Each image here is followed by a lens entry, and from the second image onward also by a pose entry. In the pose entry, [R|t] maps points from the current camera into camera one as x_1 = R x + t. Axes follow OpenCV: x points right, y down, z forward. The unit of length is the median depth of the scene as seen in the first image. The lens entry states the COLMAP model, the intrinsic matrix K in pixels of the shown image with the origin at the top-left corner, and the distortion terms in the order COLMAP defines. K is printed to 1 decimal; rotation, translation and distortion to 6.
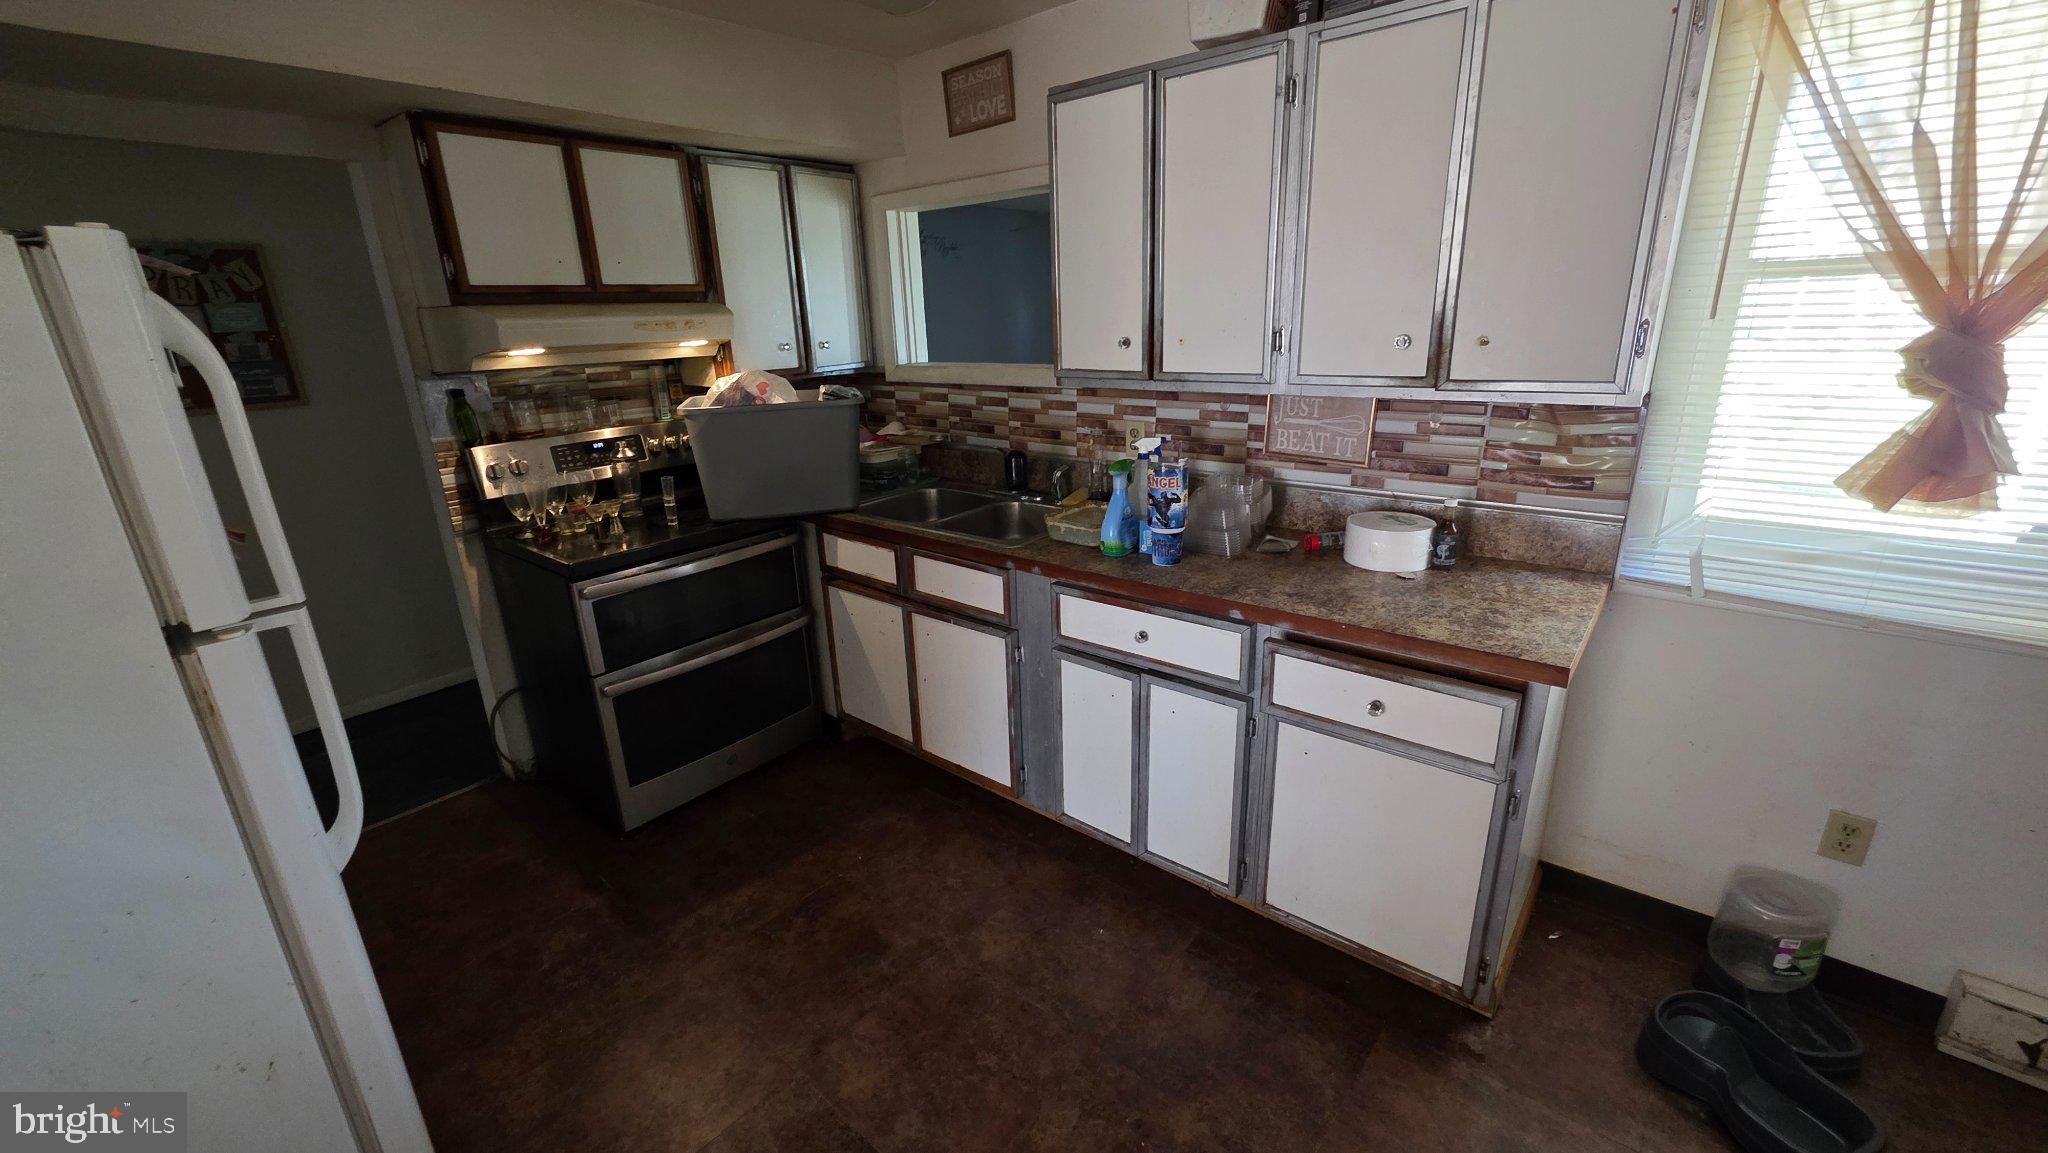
lens RADIAL K [[825.2, 0, 1021.1], [0, 825.2, 575.2], [0, 0, 1]] dist [0.001102, 0.000417]
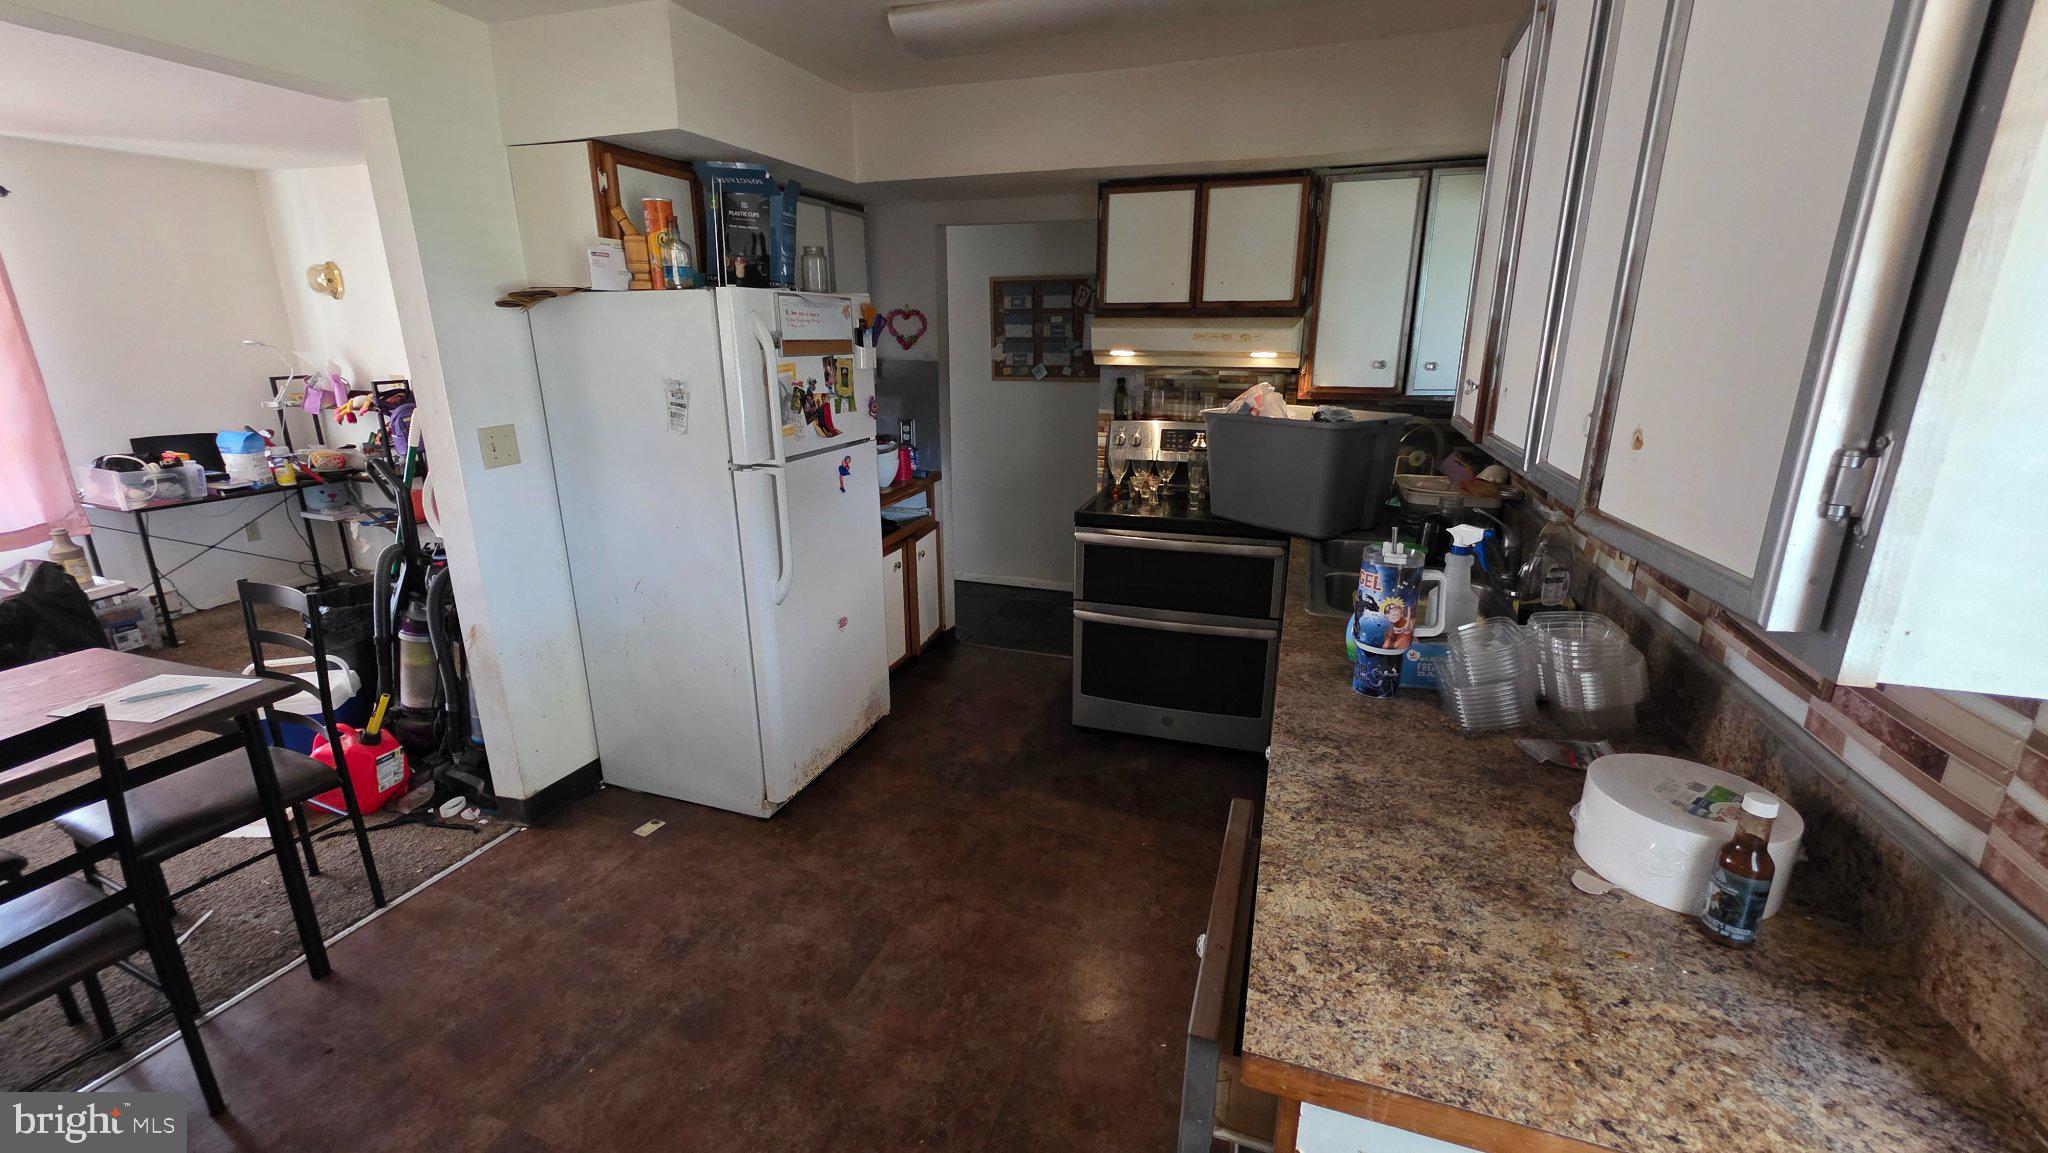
lens RADIAL K [[825.2, 0, 1021.1], [0, 825.2, 575.2], [0, 0, 1]] dist [0.001102, 0.000417]
pose [[0.352059, 0.294401, -0.888472, 0.618597], [-0.298026, 0.935099, 0.191758, -0.142117], [0.887262, 0.197278, 0.416949, 0.372694]]
